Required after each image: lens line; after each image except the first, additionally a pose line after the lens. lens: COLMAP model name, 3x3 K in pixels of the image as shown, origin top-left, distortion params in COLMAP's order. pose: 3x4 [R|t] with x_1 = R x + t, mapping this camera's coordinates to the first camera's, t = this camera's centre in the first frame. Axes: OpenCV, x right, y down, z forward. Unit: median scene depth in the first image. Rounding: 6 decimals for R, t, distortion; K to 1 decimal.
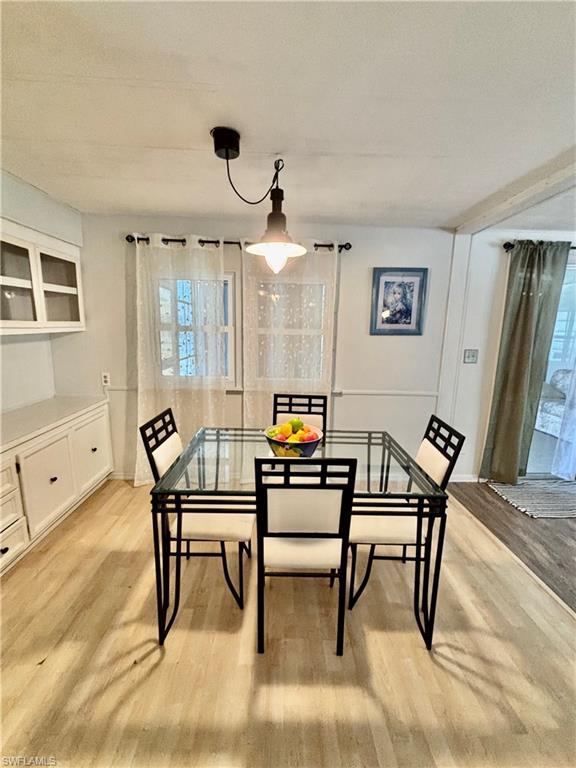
lens RADIAL K [[319.9, 0, 281.8], [0, 319.9, 383.8], [0, 0, 1]] dist [-0.002045, -0.001226]
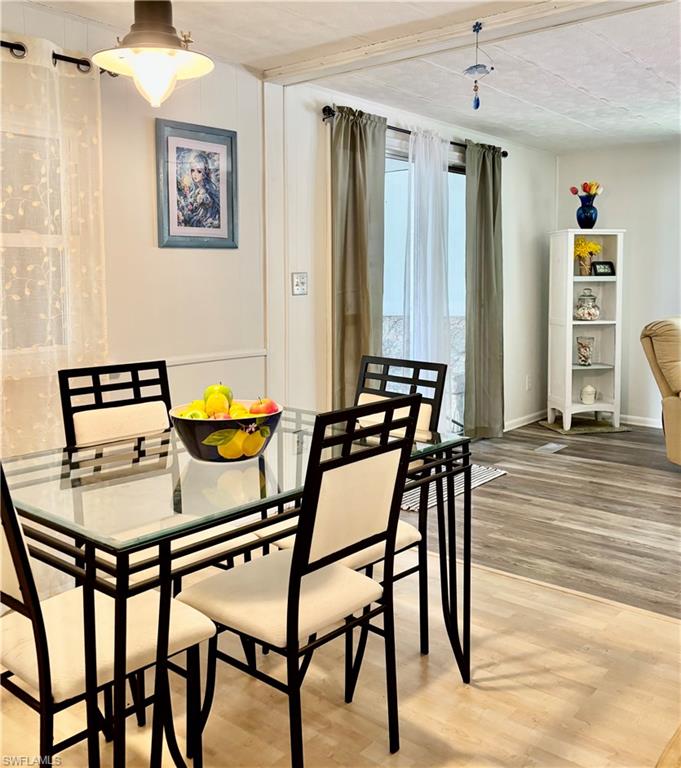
lens RADIAL K [[762.0, 0, 337.4], [0, 762.0, 315.5], [0, 0, 1]] dist [0.010342, 0.000000]
pose [[0.658643, -0.065612, 0.749590, -0.553394], [0.149734, 0.987697, -0.045113, 0.061178], [-0.737407, 0.141952, 0.660364, 0.016992]]
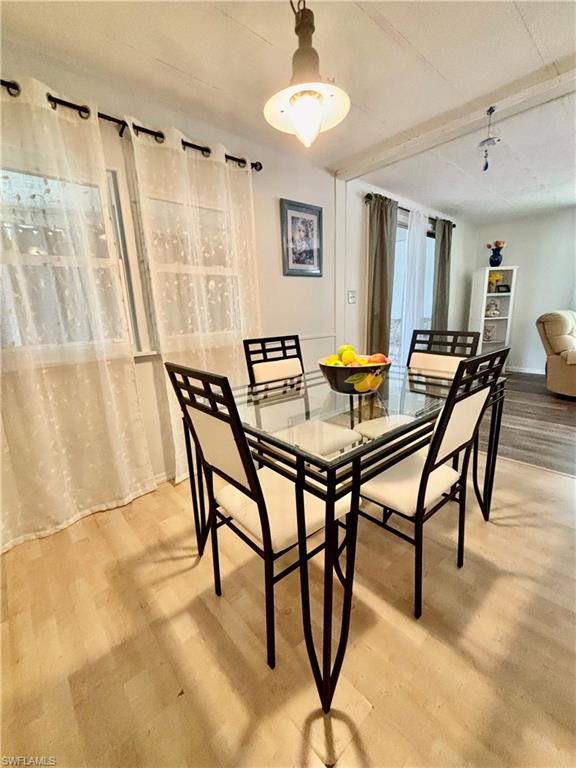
lens RADIAL K [[319.9, 0, 286.0], [0, 319.9, 385.6], [0, 0, 1]] dist [-0.002045, -0.001226]
pose [[0.758558, -0.199904, 0.620184, -0.440695], [0.166827, 0.979637, 0.111716, 0.069143], [-0.629887, 0.018720, 0.776461, 0.349647]]
